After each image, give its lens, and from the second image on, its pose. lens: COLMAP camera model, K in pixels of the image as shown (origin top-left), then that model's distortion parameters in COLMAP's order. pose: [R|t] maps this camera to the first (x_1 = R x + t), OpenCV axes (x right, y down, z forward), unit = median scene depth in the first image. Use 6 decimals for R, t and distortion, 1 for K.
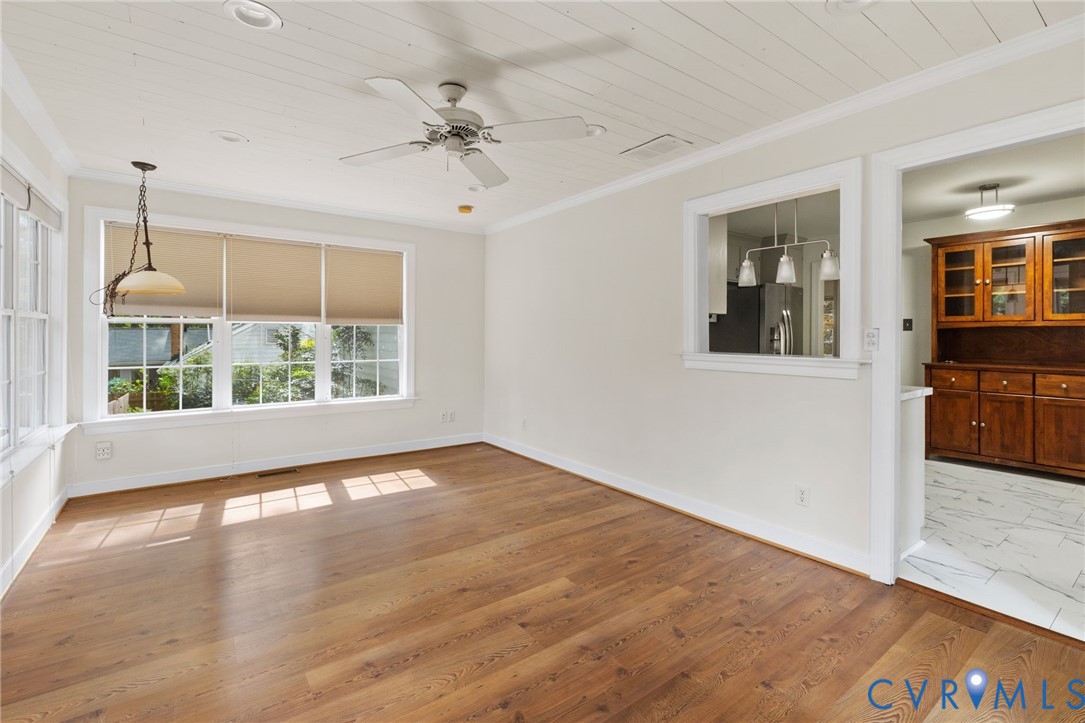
lens RADIAL K [[486.4, 0, 546.7], [0, 486.4, 335.1], [0, 0, 1]] dist [0.001040, -0.000643]
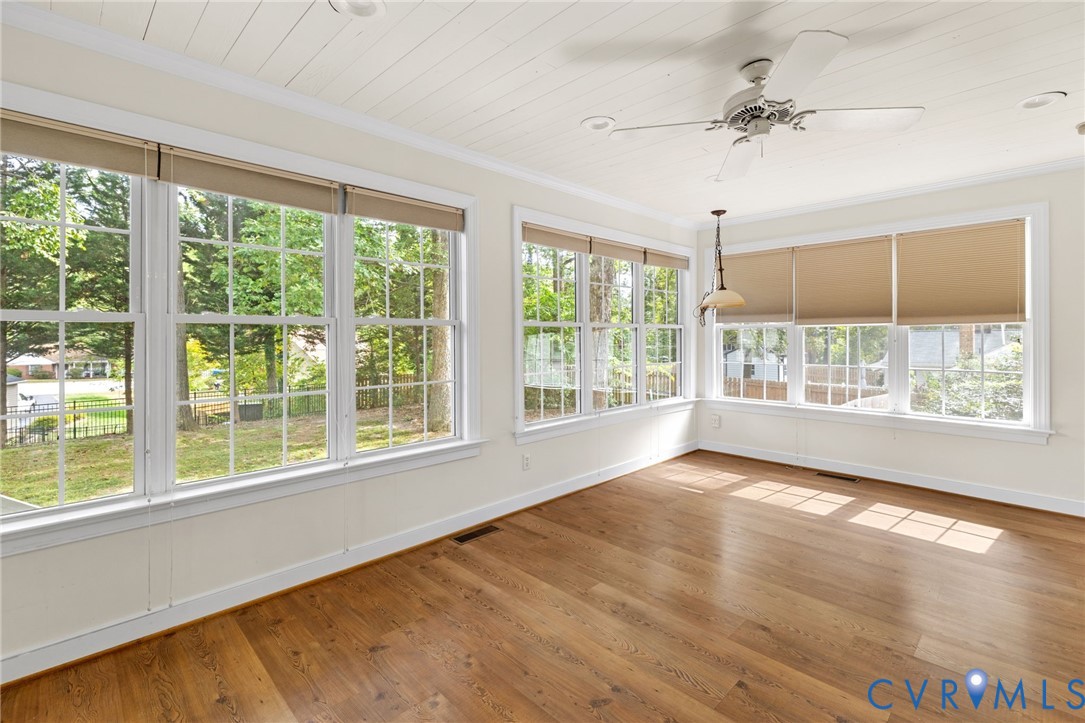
lens RADIAL K [[486.4, 0, 533.9], [0, 486.4, 337.2], [0, 0, 1]] dist [0.001040, -0.000643]
pose [[0.140169, -0.003067, -0.990123, 0.440021], [0.005273, 0.999983, -0.002351, -0.003208], [0.990114, -0.004891, 0.140182, 0.316303]]
